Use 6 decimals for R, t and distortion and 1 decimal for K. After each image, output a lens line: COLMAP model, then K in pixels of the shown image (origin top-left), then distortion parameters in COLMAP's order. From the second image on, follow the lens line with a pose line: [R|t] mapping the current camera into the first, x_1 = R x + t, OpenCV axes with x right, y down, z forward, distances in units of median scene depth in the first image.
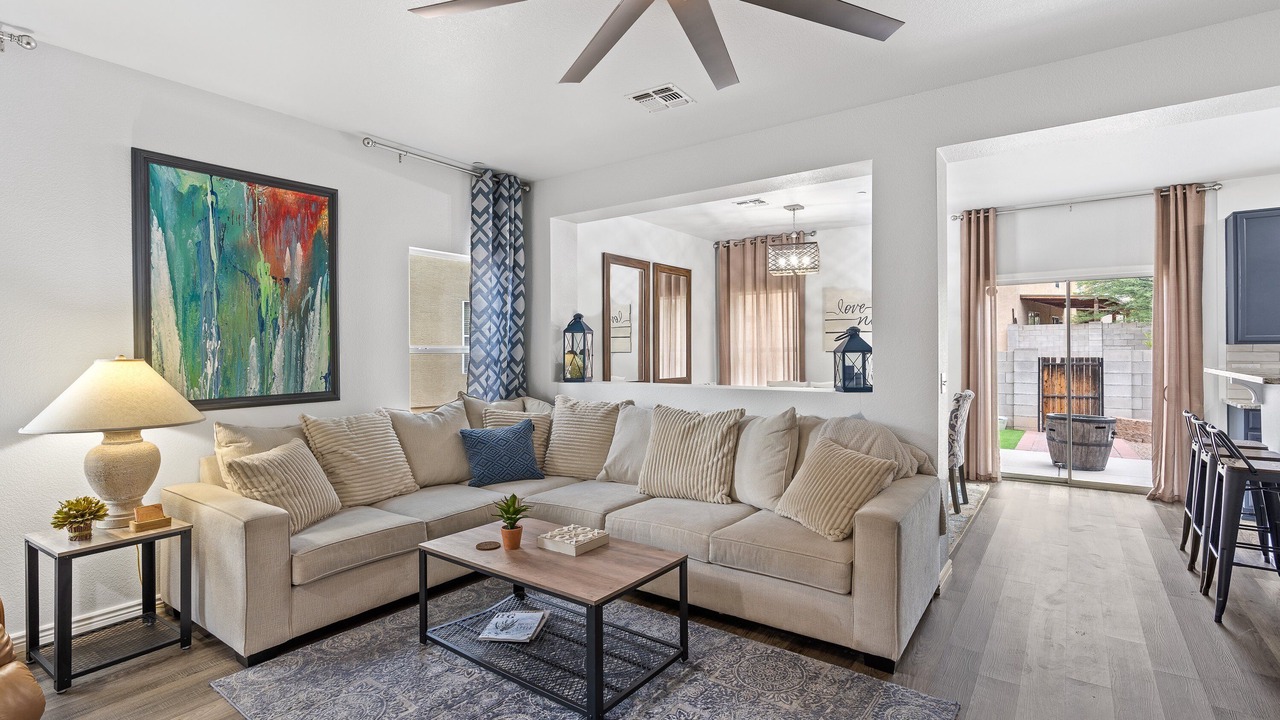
lens RADIAL K [[603.5, 0, 637.8], [0, 603.5, 350.1], [0, 0, 1]] dist [-0.010859, 0.000045]
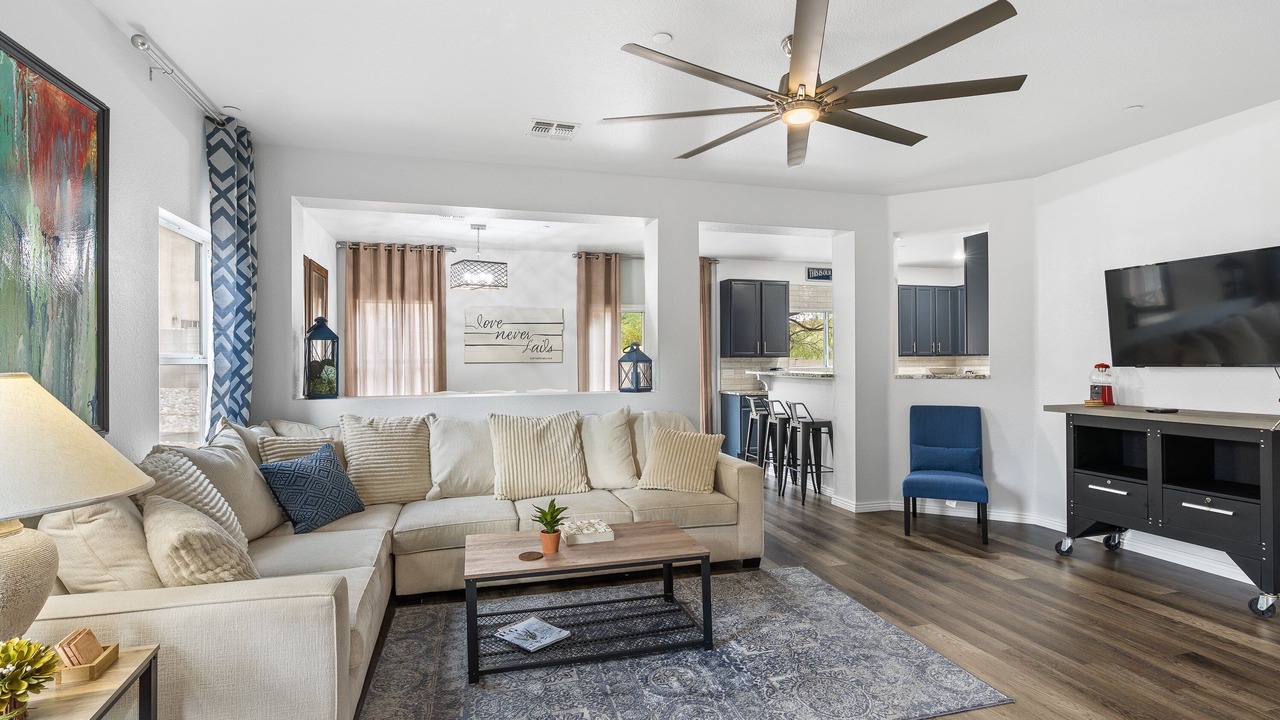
lens RADIAL K [[621.0, 0, 640.0], [0, 621.0, 360.0], [0, 0, 1]] dist [-0.002655, 0.000136]
pose [[0.612716, 0.002551, 0.790299, -0.636177], [0.001416, 0.999990, -0.004326, 0.004511], [-0.790302, 0.003770, 0.612706, 0.154471]]
